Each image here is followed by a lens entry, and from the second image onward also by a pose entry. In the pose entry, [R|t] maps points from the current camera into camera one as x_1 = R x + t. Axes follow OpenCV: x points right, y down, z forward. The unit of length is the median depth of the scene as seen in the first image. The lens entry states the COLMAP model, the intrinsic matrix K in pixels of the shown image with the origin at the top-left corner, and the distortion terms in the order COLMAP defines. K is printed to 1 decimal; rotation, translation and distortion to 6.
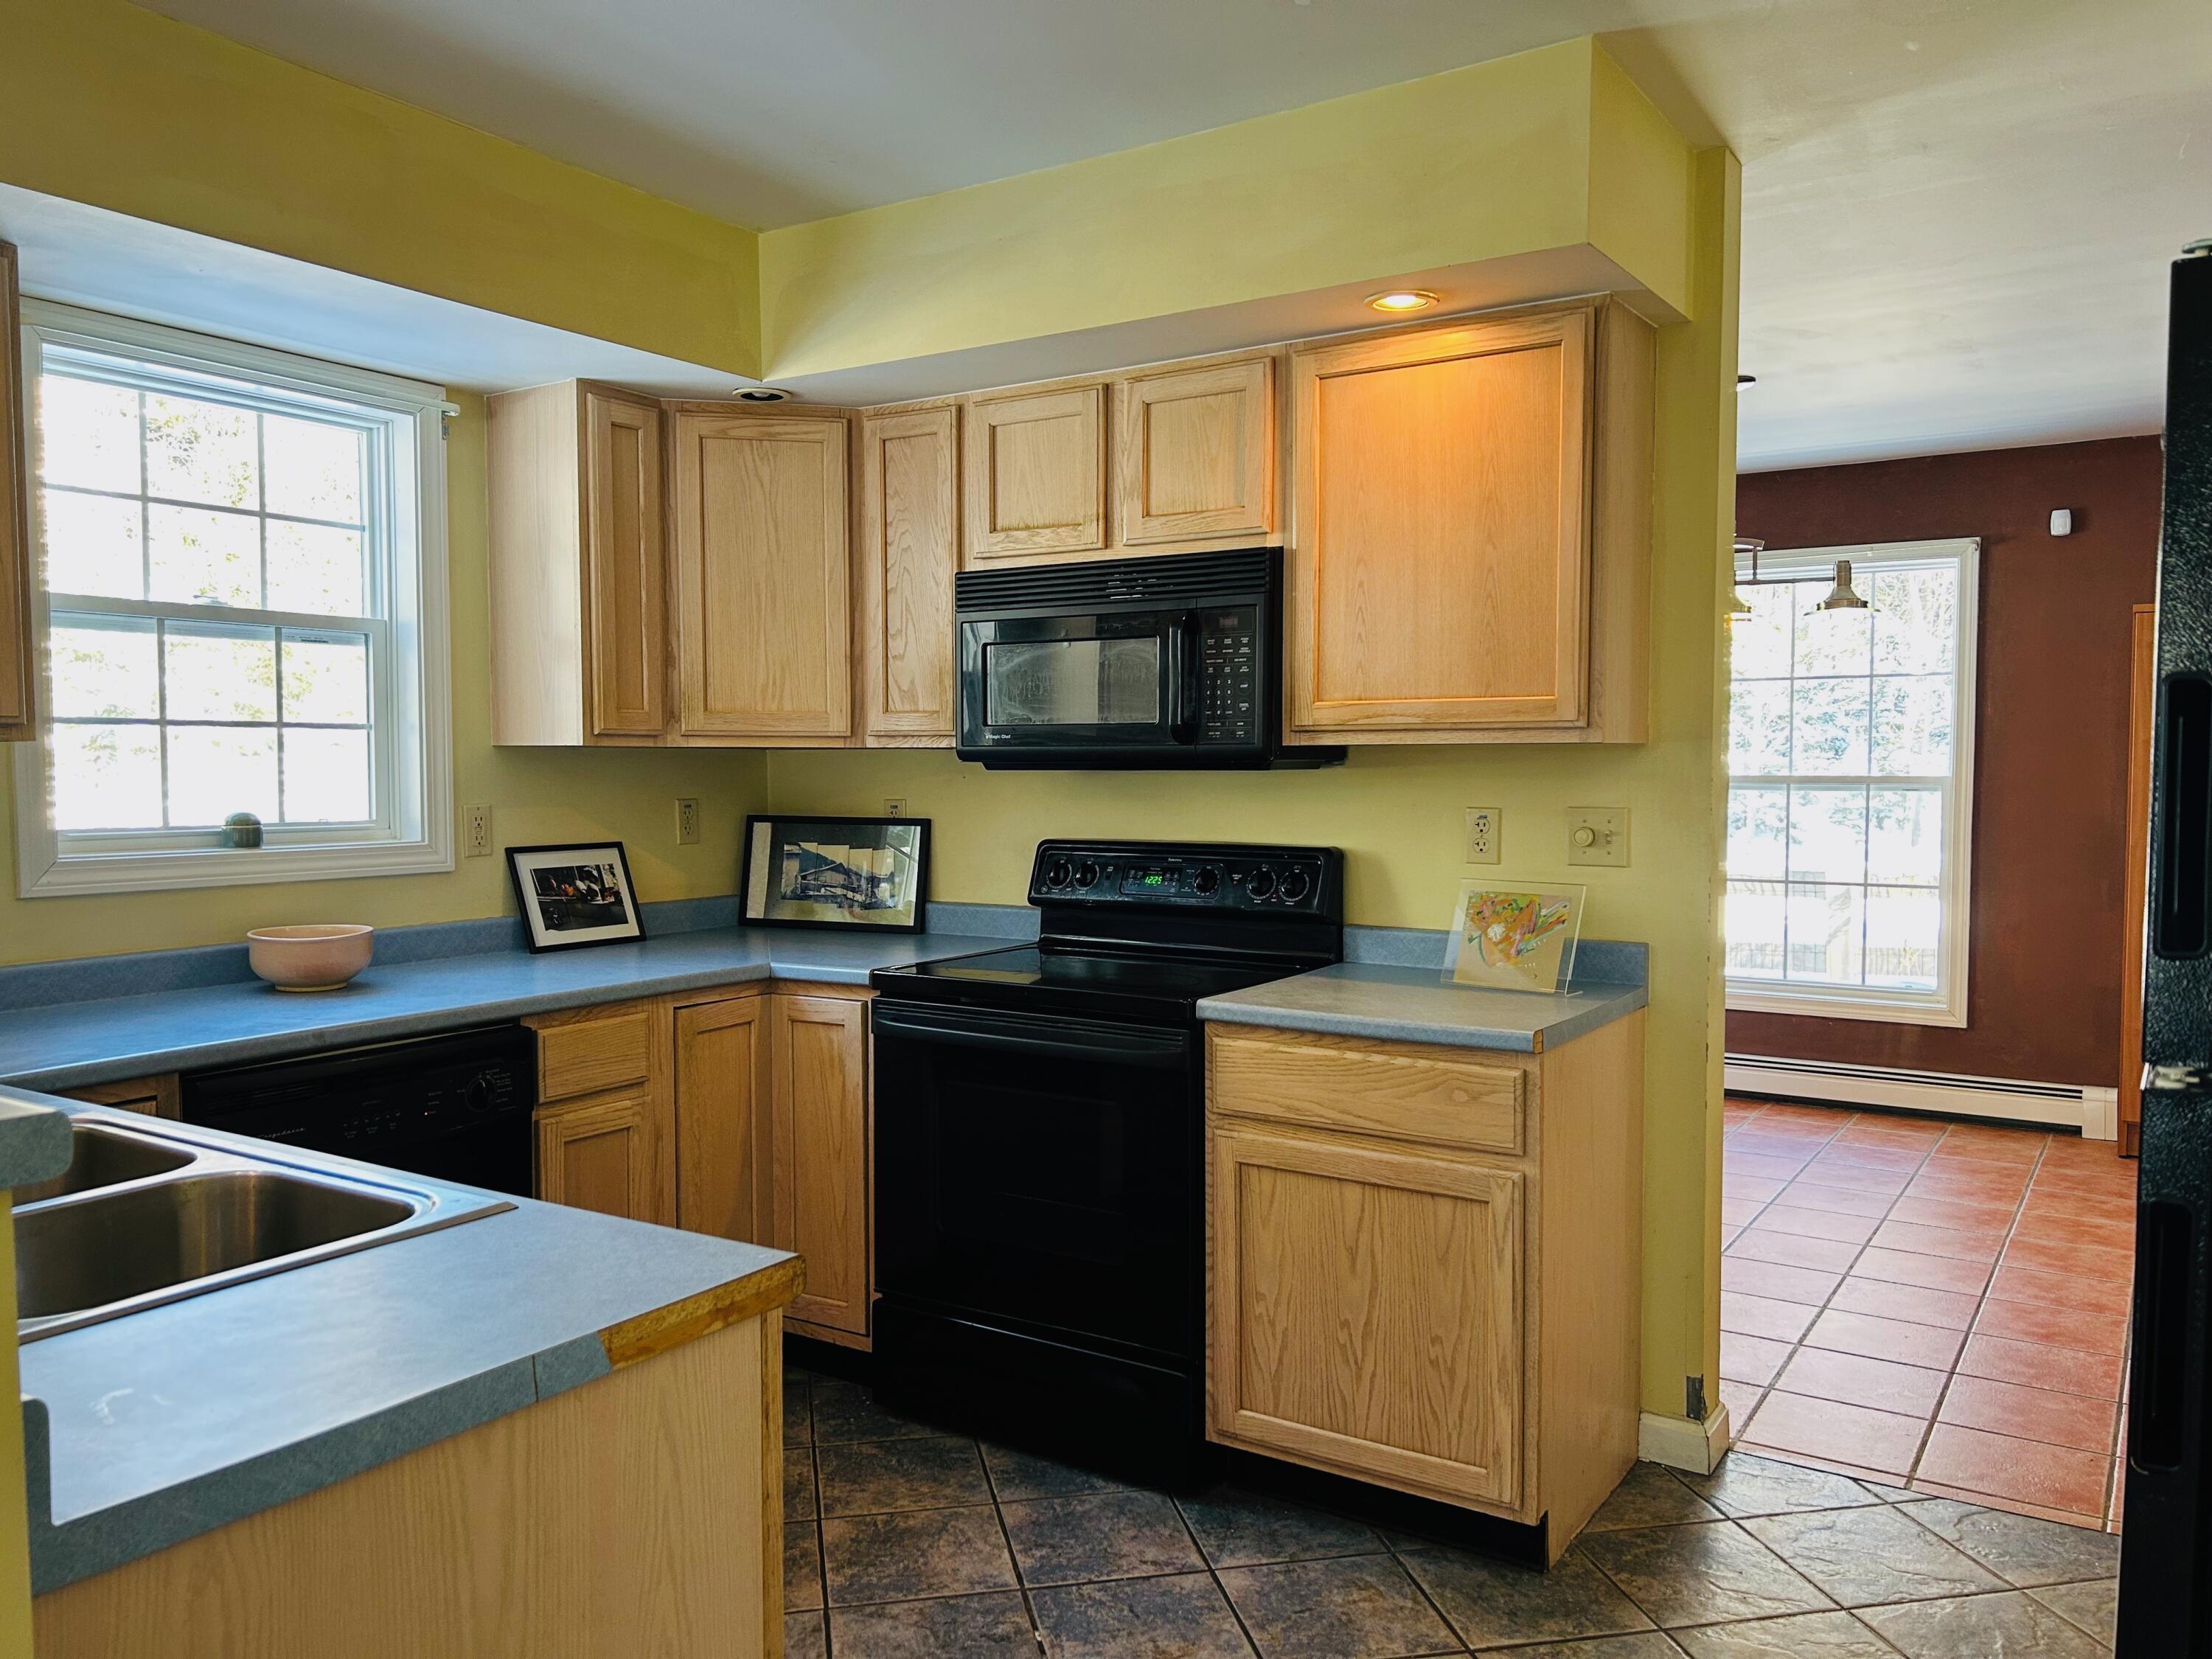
lens RADIAL K [[1652.4, 0, 1113.2], [0, 1652.4, 865.8], [0, 0, 1]] dist [0.054407, -0.016719]
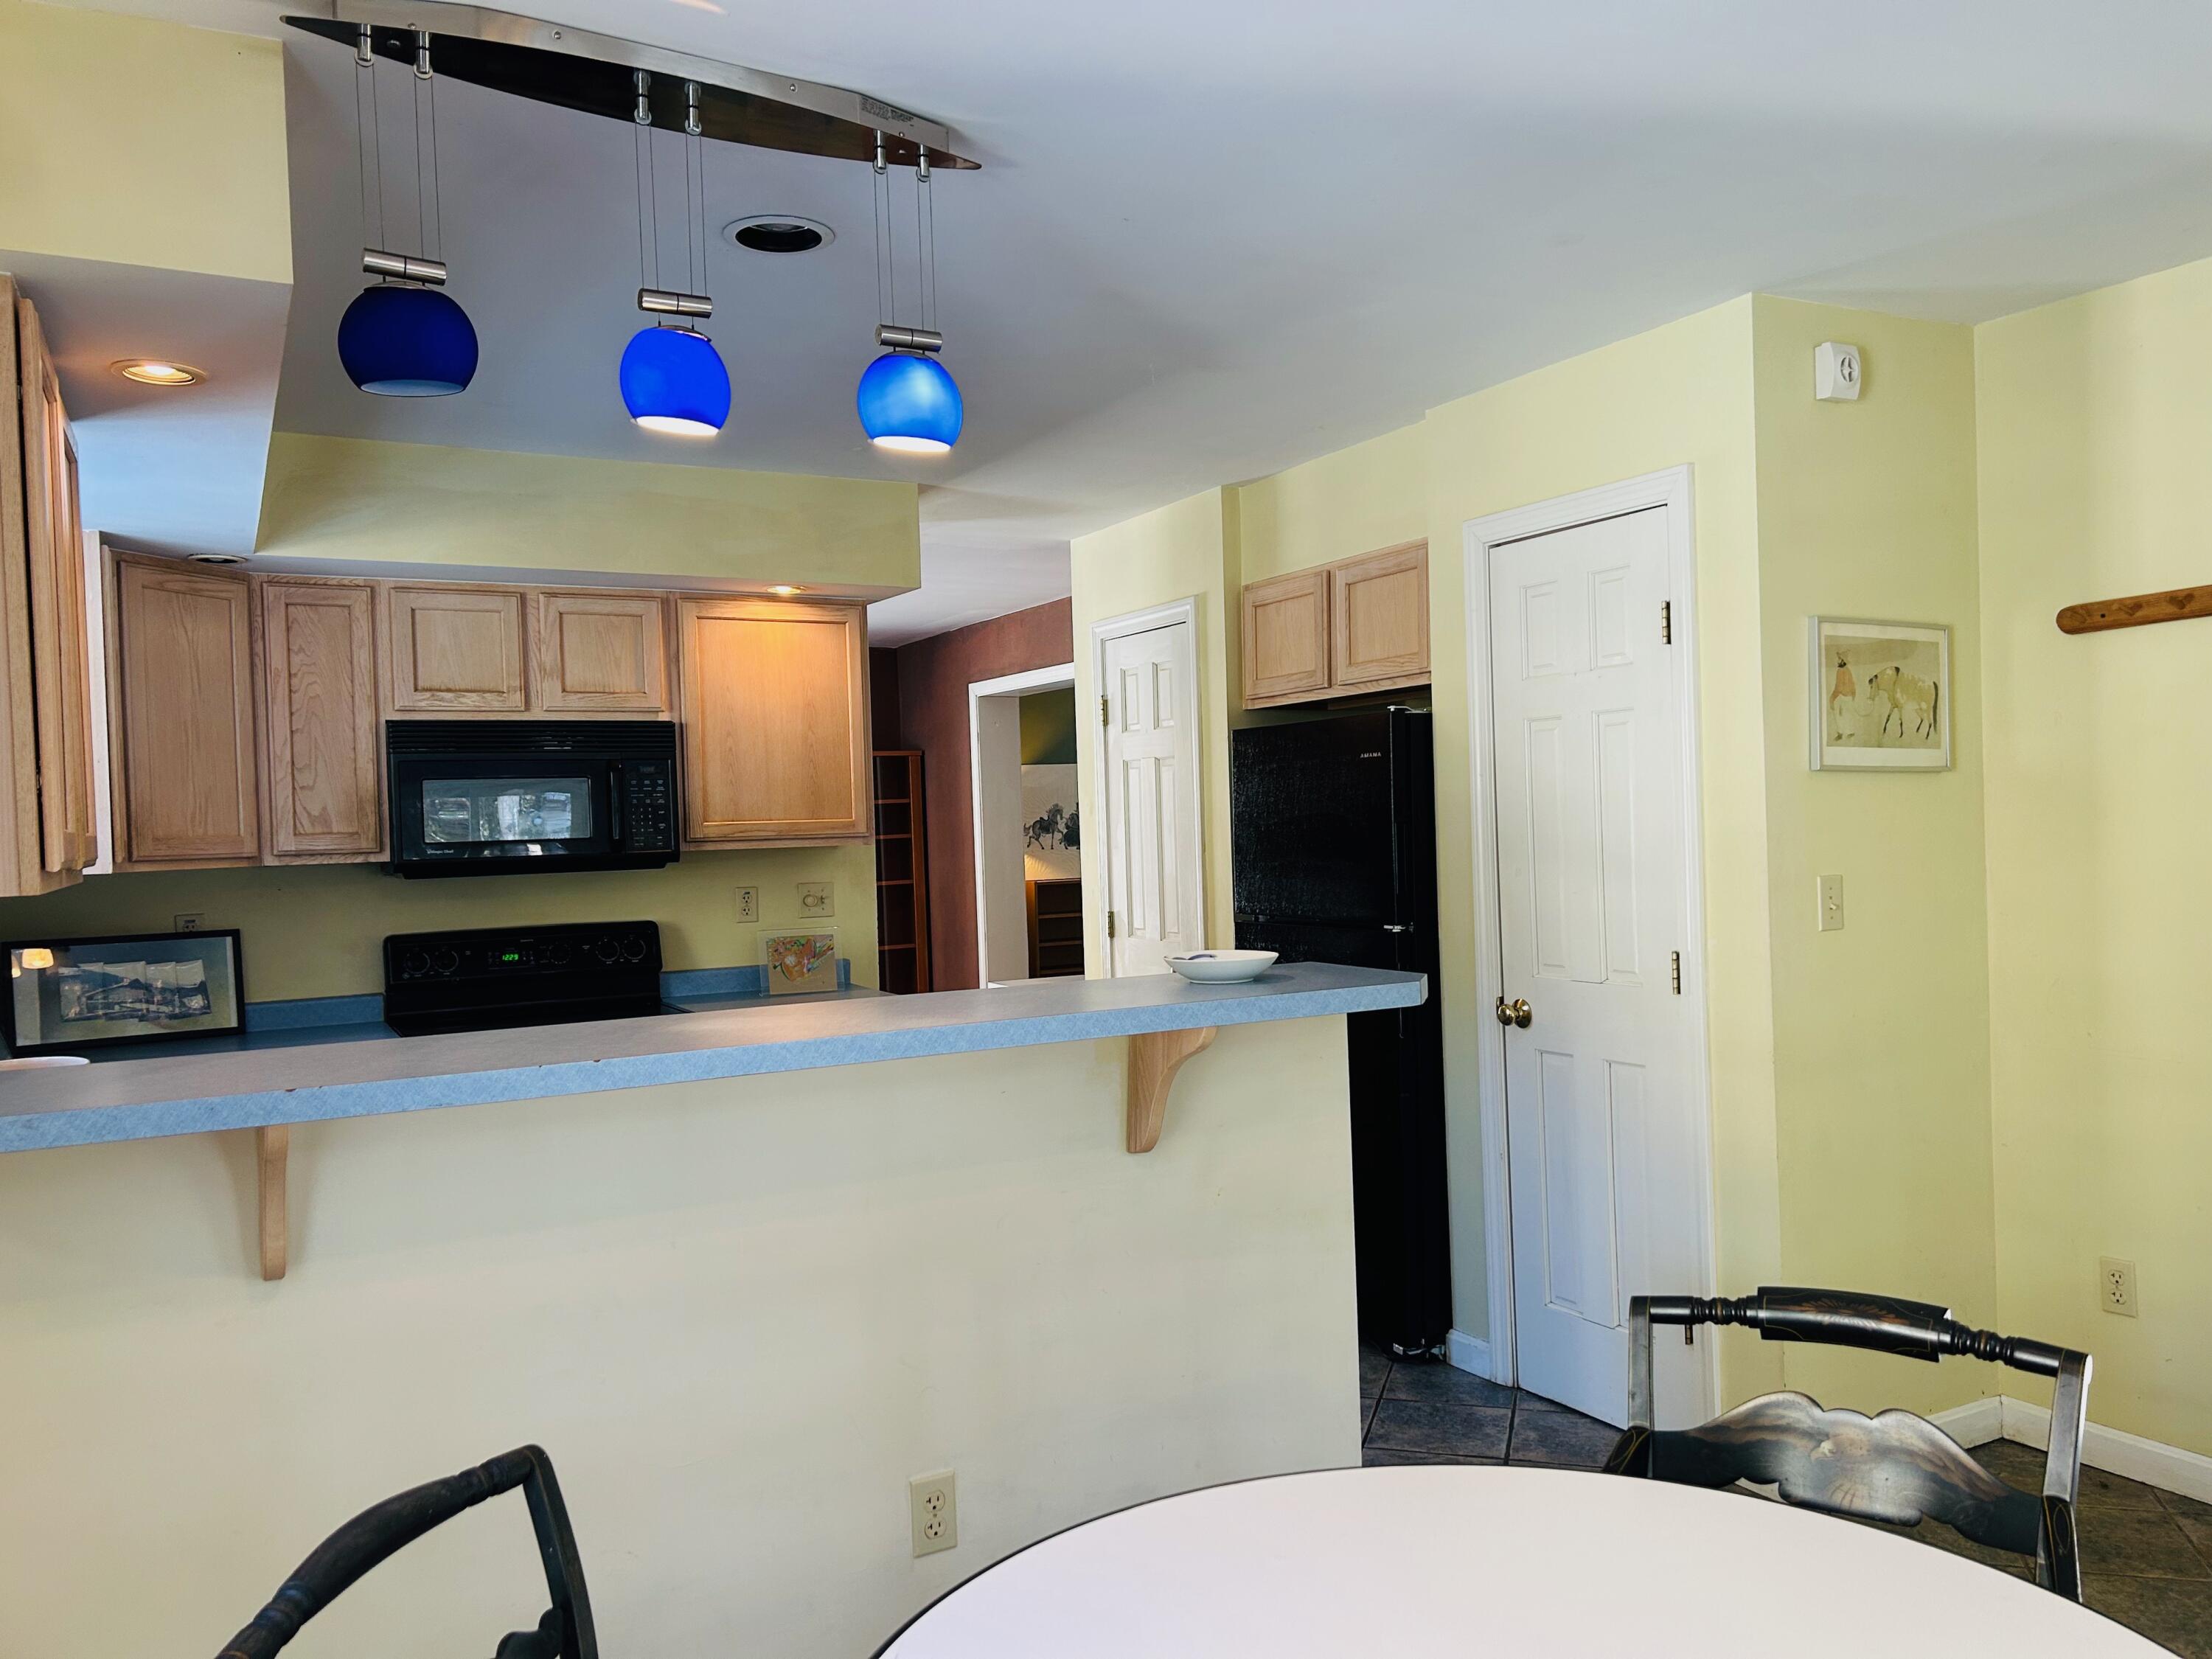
lens RADIAL K [[1652.4, 0, 1115.9], [0, 1652.4, 816.3], [0, 0, 1]] dist [0.054407, -0.016719]
pose [[0.471213, -0.012657, 0.881929, -0.926054], [0.086731, 0.995716, -0.032050, -0.018925], [-0.877745, 0.091593, 0.470292, -0.057254]]
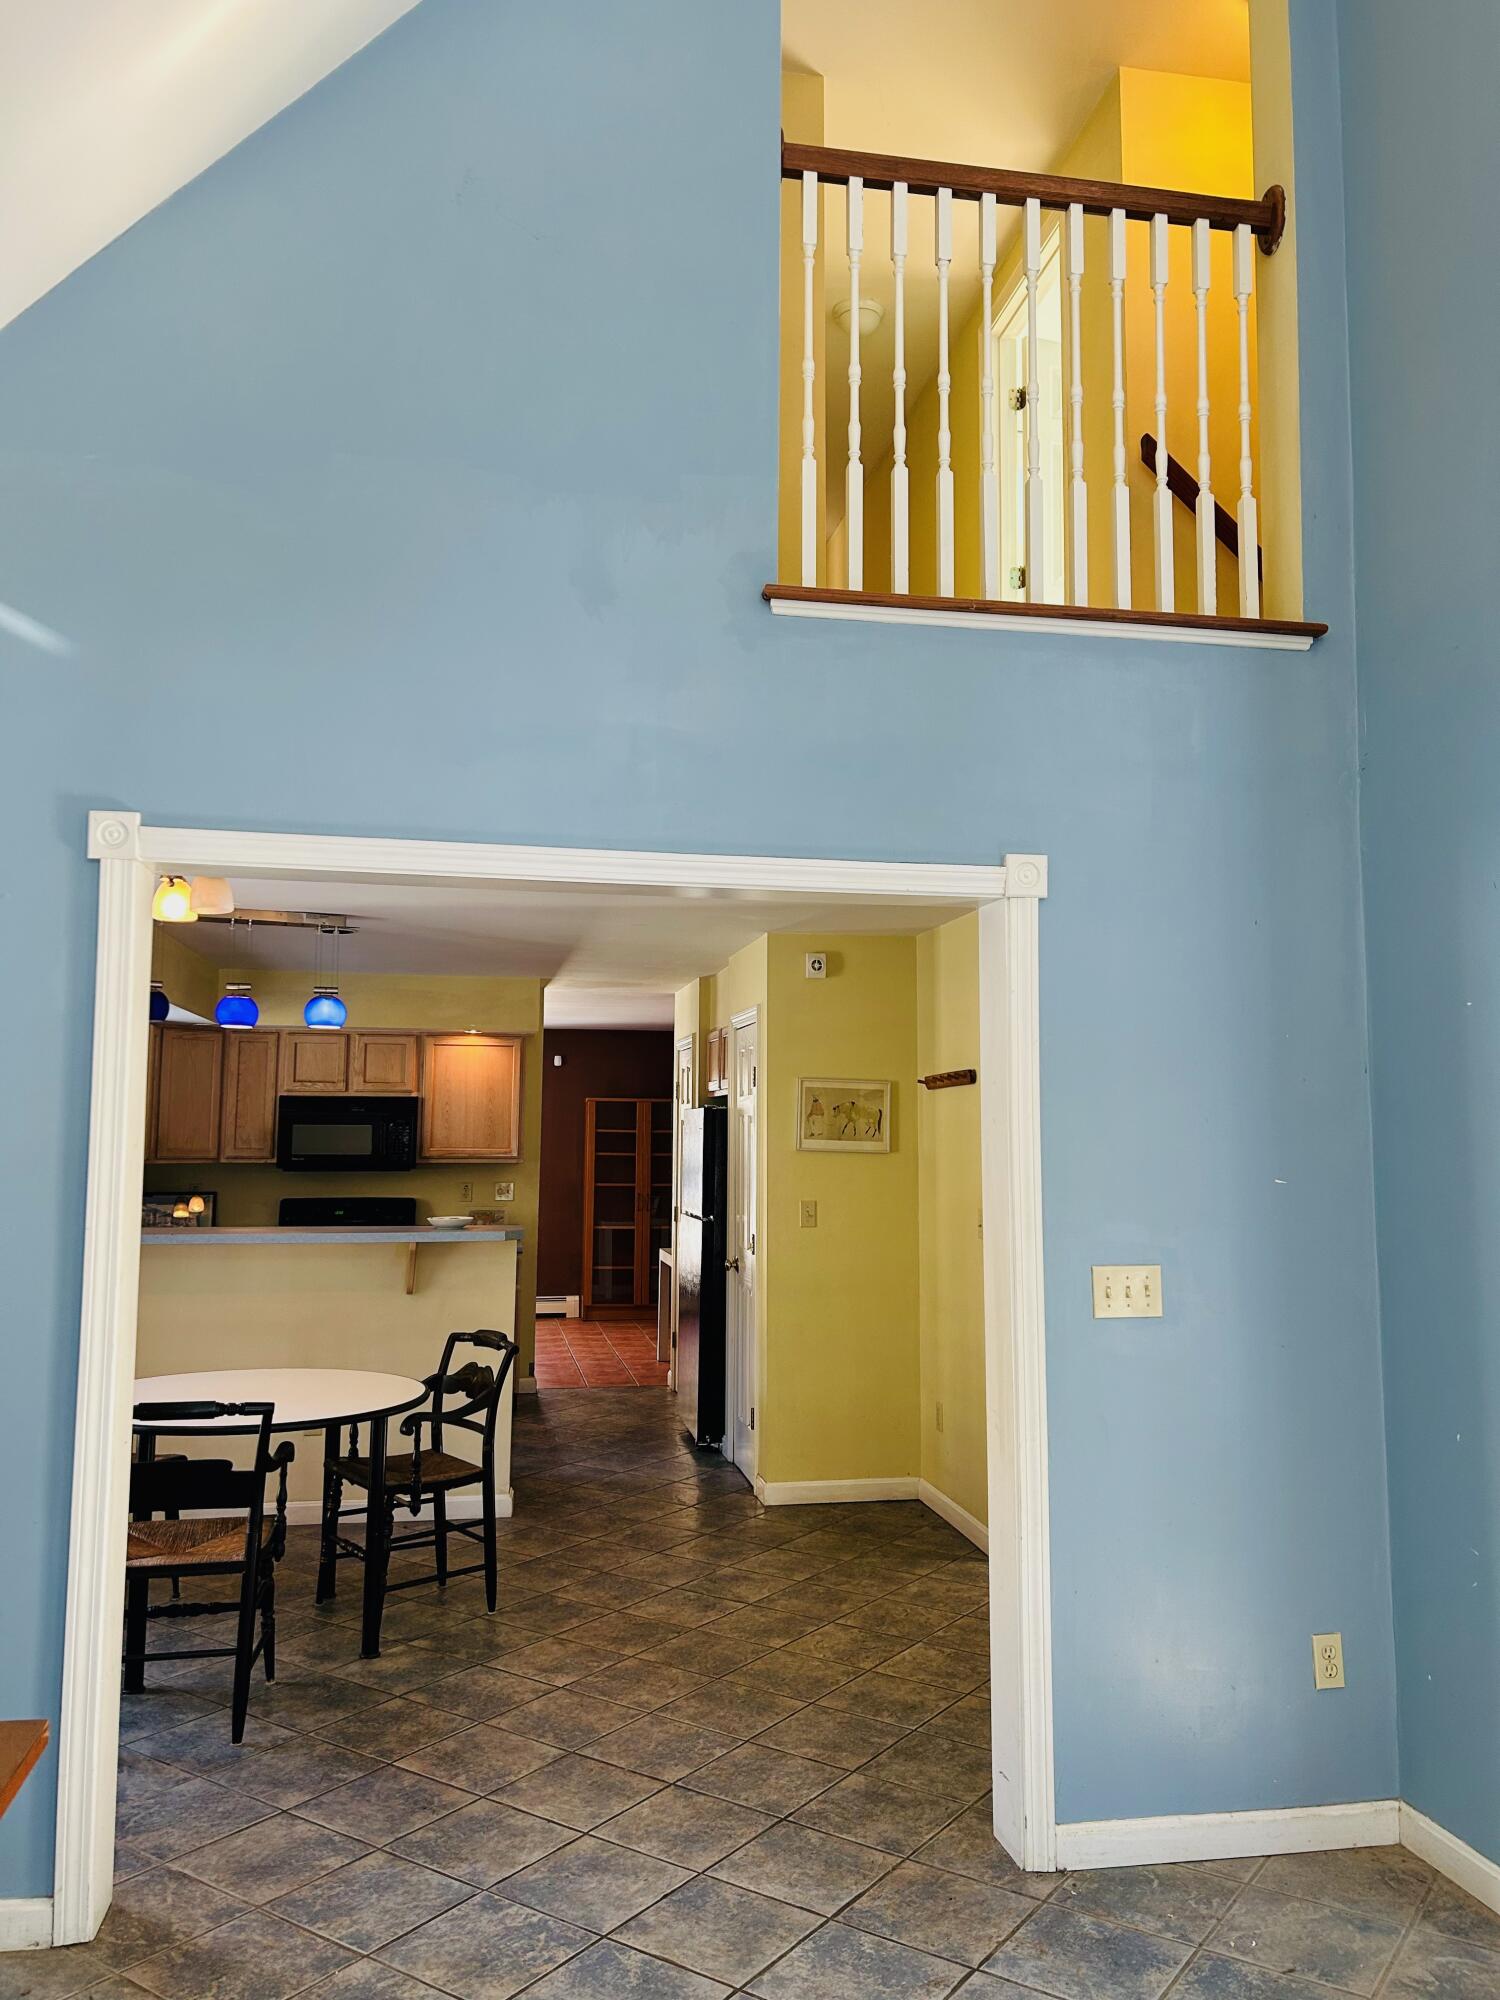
lens RADIAL K [[1494.0, 0, 791.6], [0, 1494.0, 961.1], [0, 0, 1]] dist [0.054407, -0.016719]
pose [[0.703821, 0.087761, 0.704935, -1.213403], [0.036411, 0.986578, -0.159177, 0.021422], [-0.709443, 0.137699, 0.691179, -1.253275]]
